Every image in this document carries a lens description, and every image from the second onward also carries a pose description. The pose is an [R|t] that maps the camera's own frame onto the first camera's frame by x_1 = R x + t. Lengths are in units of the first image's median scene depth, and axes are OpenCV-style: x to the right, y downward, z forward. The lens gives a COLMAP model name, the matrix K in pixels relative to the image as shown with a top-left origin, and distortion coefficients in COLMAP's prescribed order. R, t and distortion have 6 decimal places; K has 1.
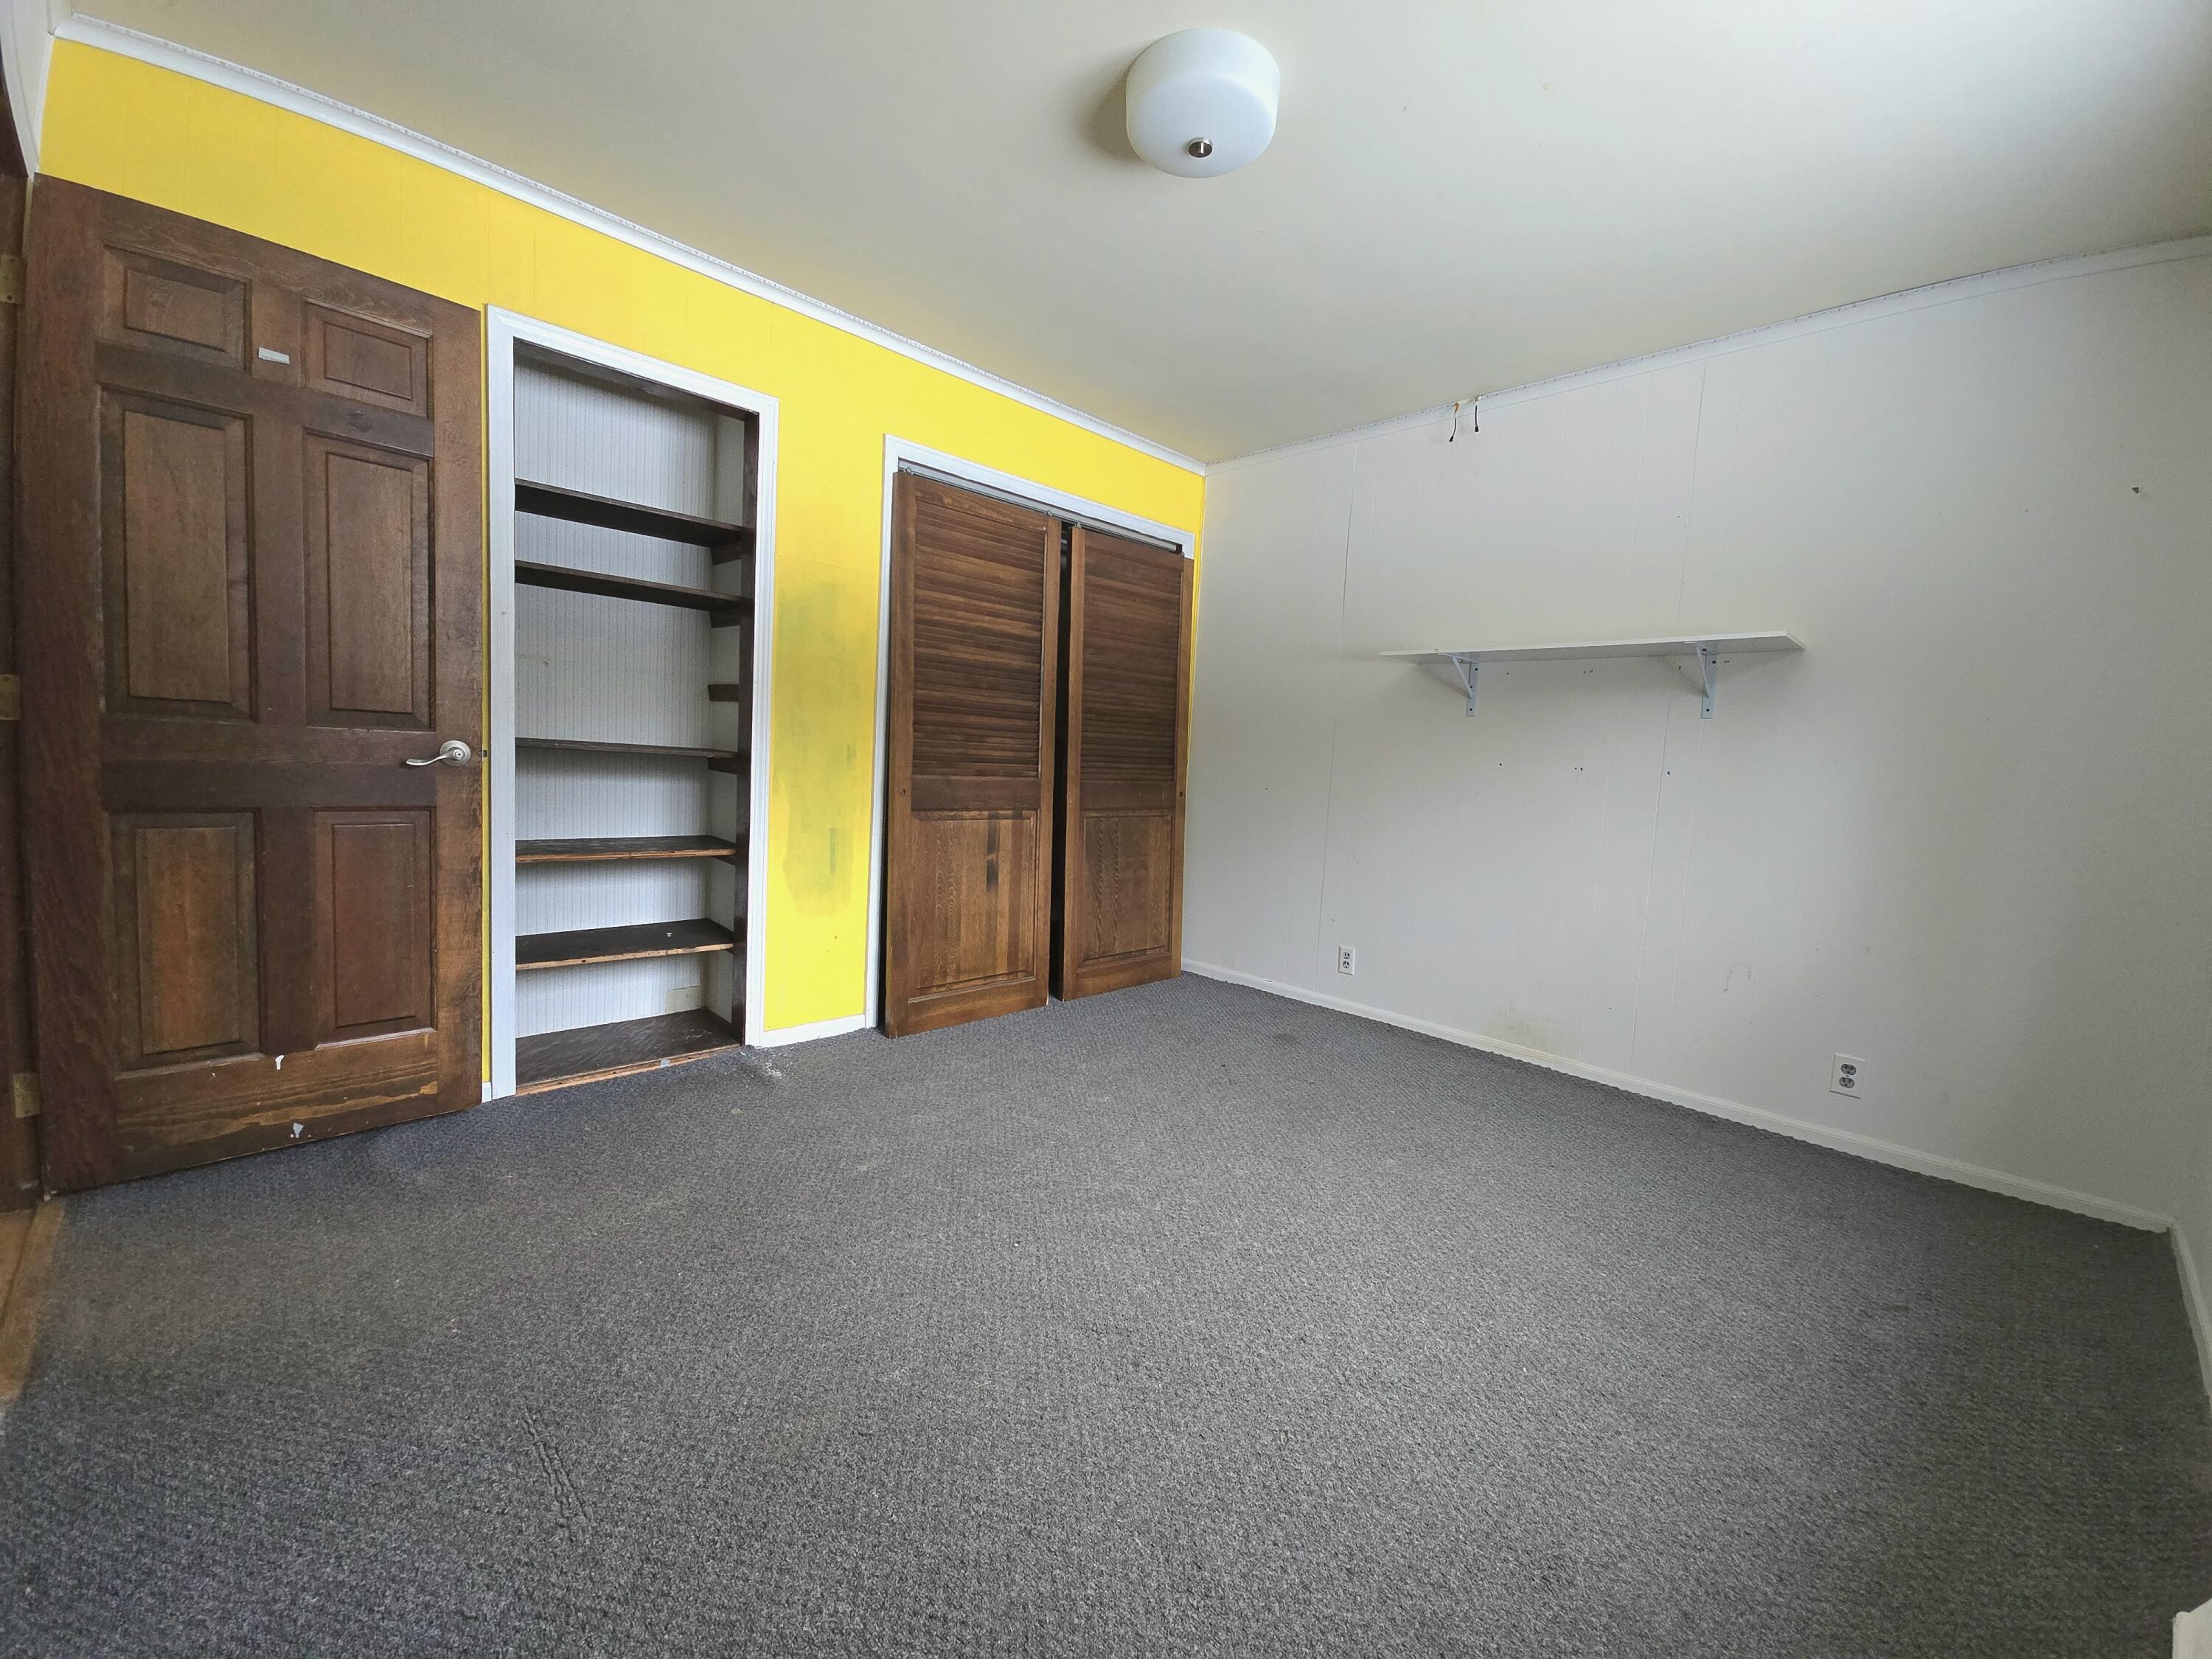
lens RADIAL K [[892.9, 0, 1098.7], [0, 892.9, 828.9], [0, 0, 1]] dist [0.004804, -0.003108]
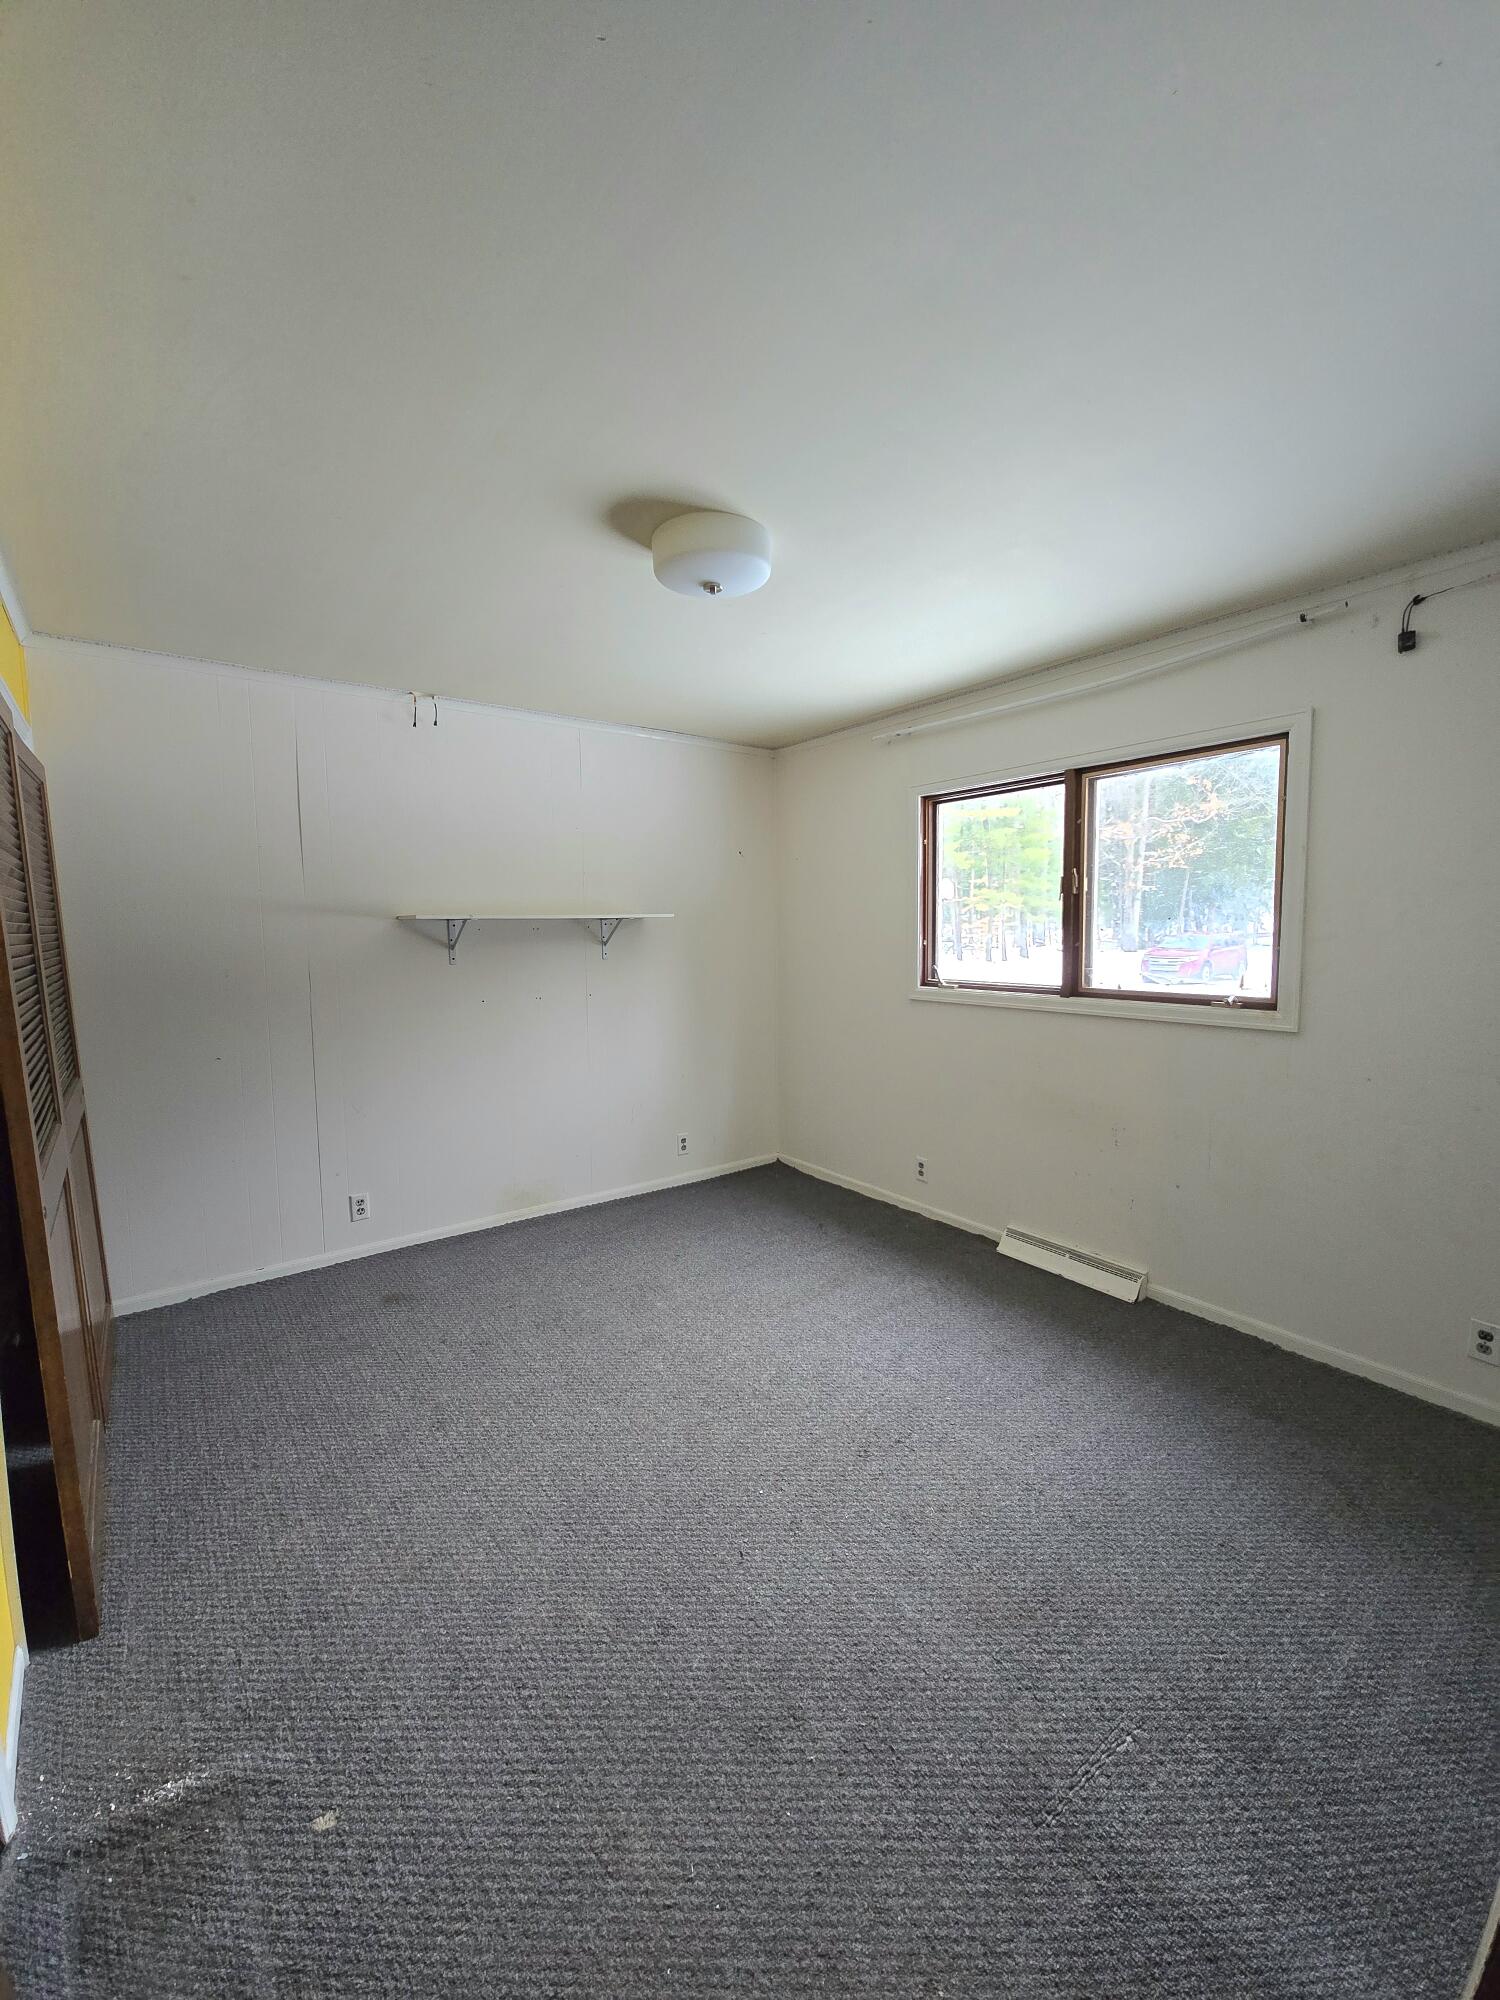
lens RADIAL K [[807.3, 0, 750.0], [0, 807.3, 1000.0], [0, 0, 1]] dist [0.004804, -0.003108]
pose [[0.134692, -0.143797, 0.980398, -0.696572], [0.102404, 0.986136, 0.130569, -0.209951], [-0.985582, 0.082810, 0.147550, 0.531827]]
